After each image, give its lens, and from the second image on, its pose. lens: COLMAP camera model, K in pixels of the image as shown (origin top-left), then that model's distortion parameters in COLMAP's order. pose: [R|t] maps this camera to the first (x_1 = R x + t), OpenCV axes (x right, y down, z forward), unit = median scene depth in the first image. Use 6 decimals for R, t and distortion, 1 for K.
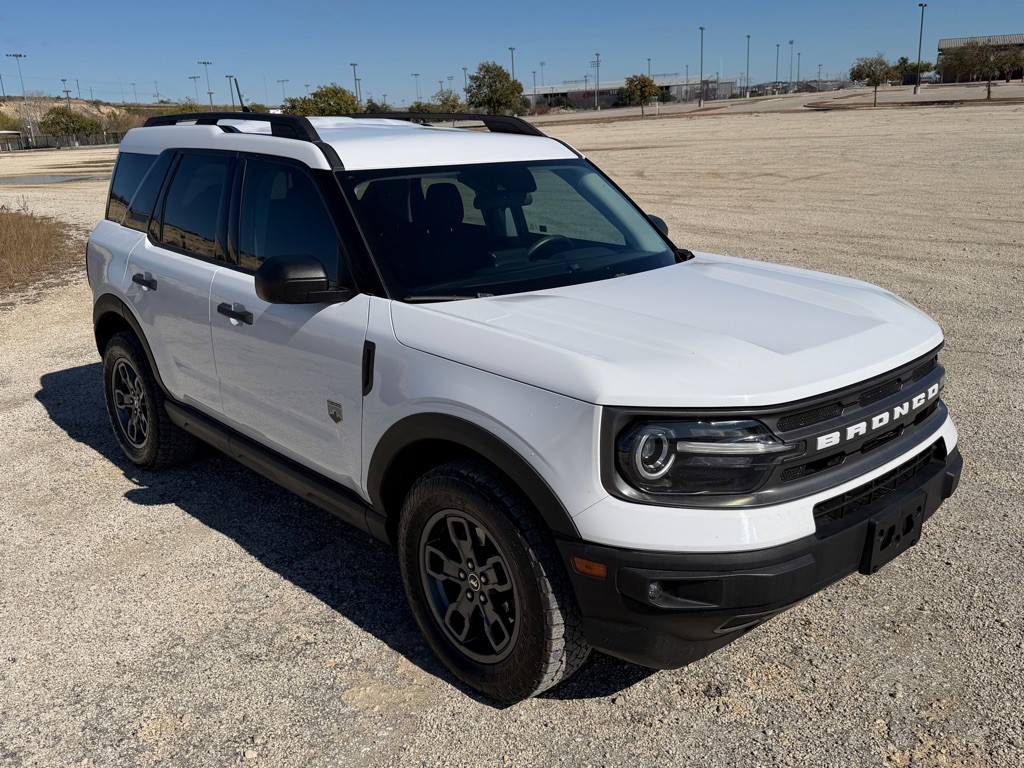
lens RADIAL K [[860.1, 0, 512.0], [0, 860.1, 384.0], [0, 0, 1]] dist [0.076144, -0.003100]
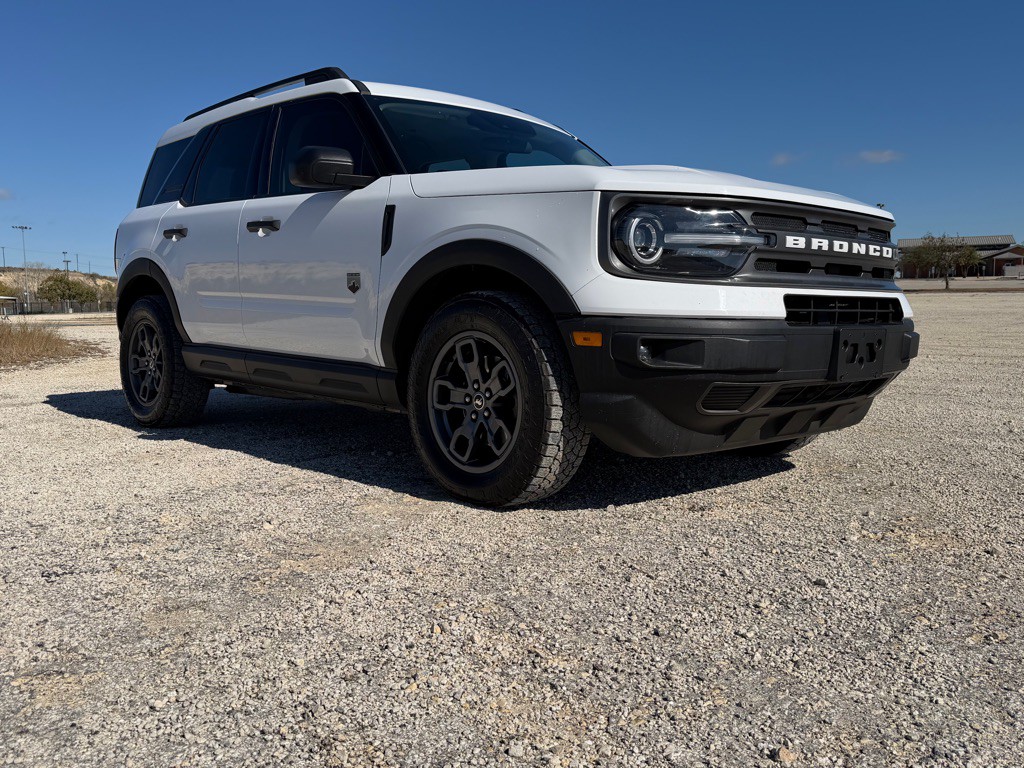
lens RADIAL K [[862.0, 0, 512.0], [0, 862.0, 384.0], [0, 0, 1]] dist [0.065344, -0.063514]
pose [[0.999502, 0.027560, 0.015344, -0.020819], [-0.024659, 0.986025, -0.164764, 0.413950], [-0.019671, 0.164304, 0.986214, -0.084210]]
